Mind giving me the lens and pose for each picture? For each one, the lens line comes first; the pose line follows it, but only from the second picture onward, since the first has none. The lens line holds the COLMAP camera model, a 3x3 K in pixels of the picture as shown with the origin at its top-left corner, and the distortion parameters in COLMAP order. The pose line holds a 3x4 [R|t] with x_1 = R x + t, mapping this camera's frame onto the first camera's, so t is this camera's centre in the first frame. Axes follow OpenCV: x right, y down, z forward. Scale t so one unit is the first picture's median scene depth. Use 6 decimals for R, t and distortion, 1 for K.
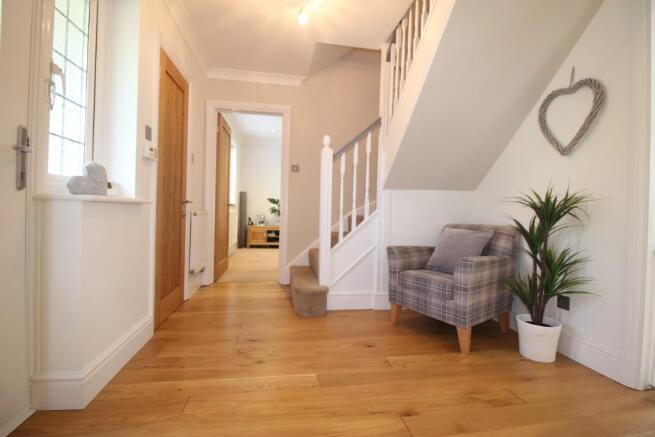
lens RADIAL K [[300.9, 0, 327.5], [0, 300.9, 218.5], [0, 0, 1]] dist [-0.012700, -0.000041]
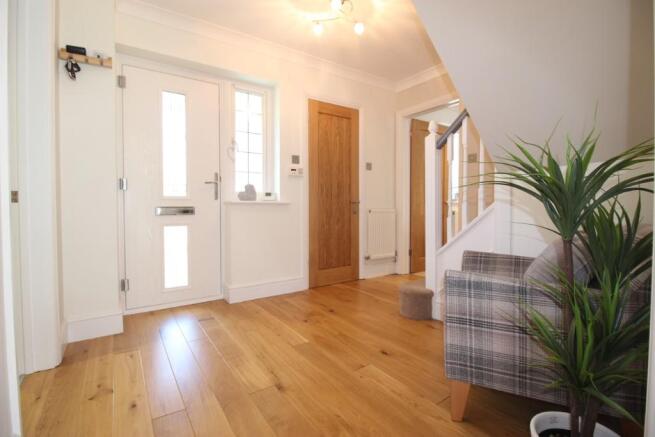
lens RADIAL K [[302.6, 0, 327.5], [0, 302.6, 218.5], [0, 0, 1]] dist [0.000031, -0.000049]
pose [[0.429706, 0.007315, -0.902939, 0.903035], [-0.013063, 0.999913, 0.001884, 0.022194], [0.902874, 0.010985, 0.429764, 0.457494]]
